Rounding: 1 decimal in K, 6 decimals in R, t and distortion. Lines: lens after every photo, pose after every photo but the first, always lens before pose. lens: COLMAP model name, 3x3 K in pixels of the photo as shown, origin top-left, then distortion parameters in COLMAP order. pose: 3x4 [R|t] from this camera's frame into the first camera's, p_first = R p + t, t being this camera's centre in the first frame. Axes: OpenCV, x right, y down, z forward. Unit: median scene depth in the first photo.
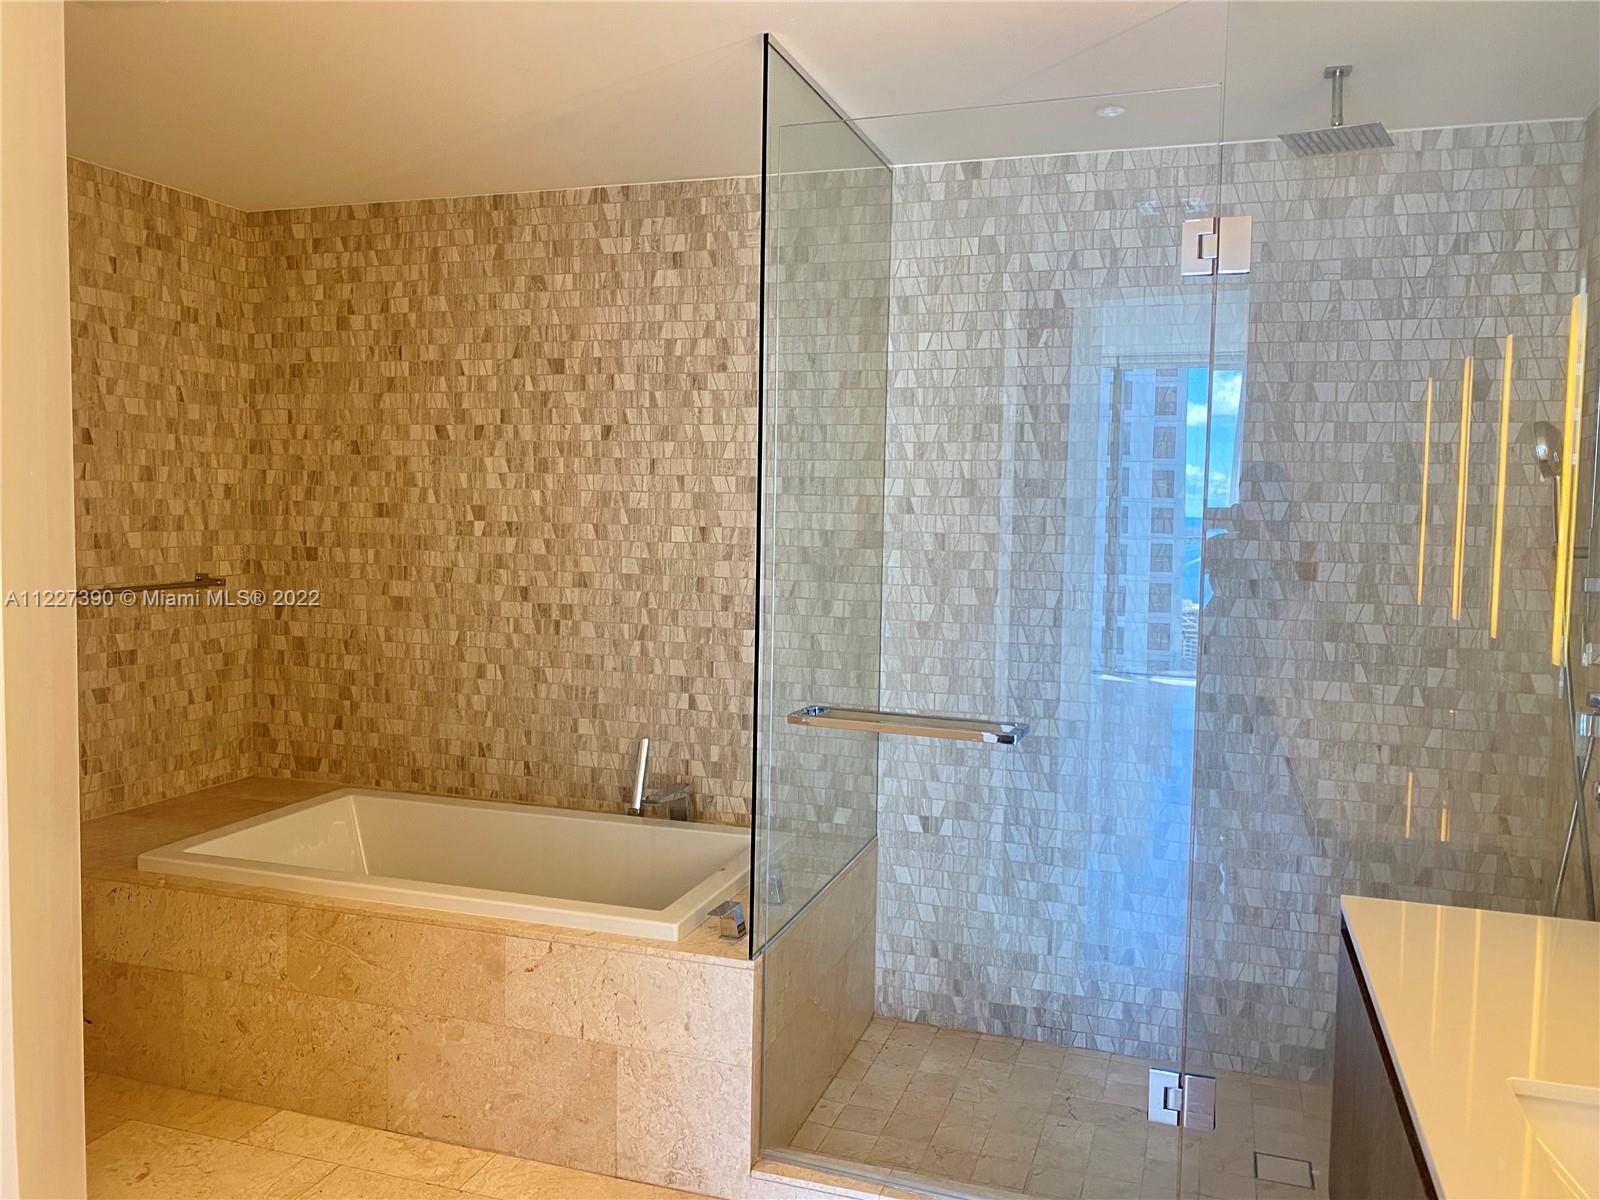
lens RADIAL K [[1219.9, 0, 807.3], [0, 1219.9, 578.7], [0, 0, 1]] dist [0.126684, -0.298959]
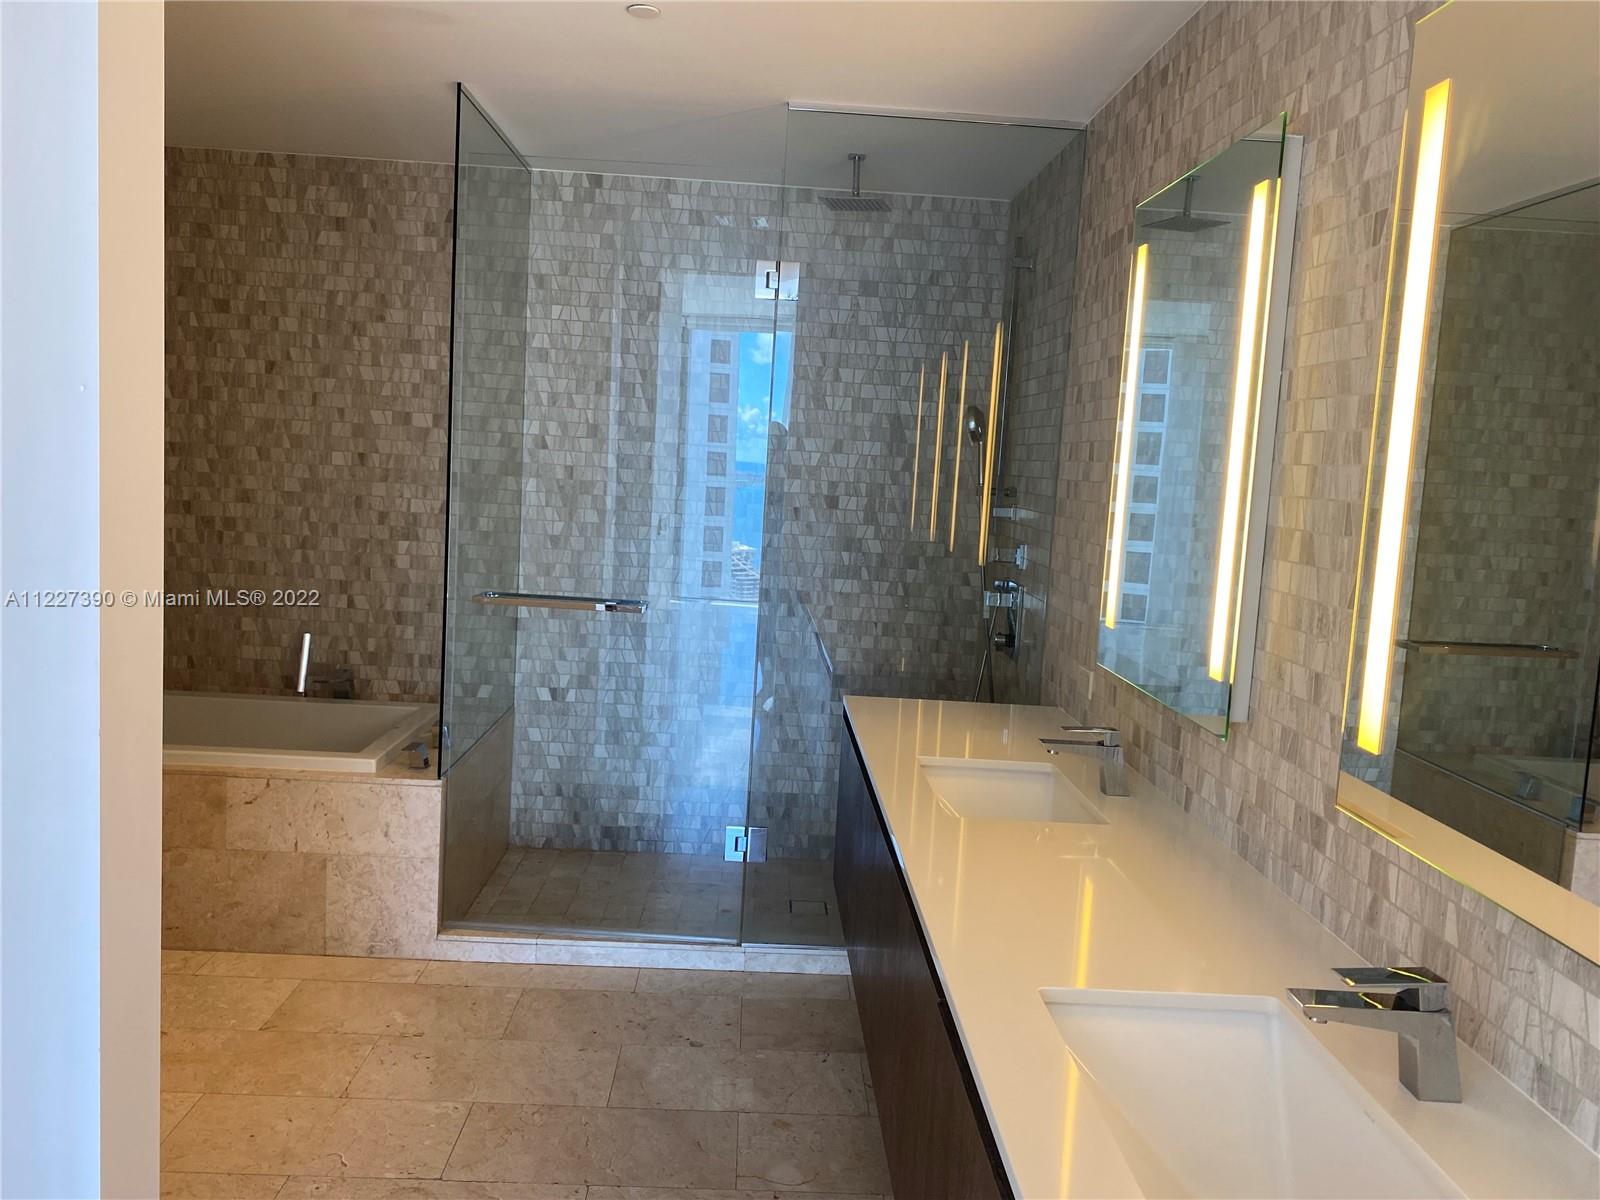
lens RADIAL K [[1219.9, 0, 807.3], [0, 1219.9, 578.7], [0, 0, 1]] dist [0.126684, -0.298959]
pose [[0.937056, 0.001330, 0.349177, -0.104632], [-0.018568, 0.998768, 0.046026, 0.016879], [-0.348686, -0.049613, 0.935926, -0.287237]]
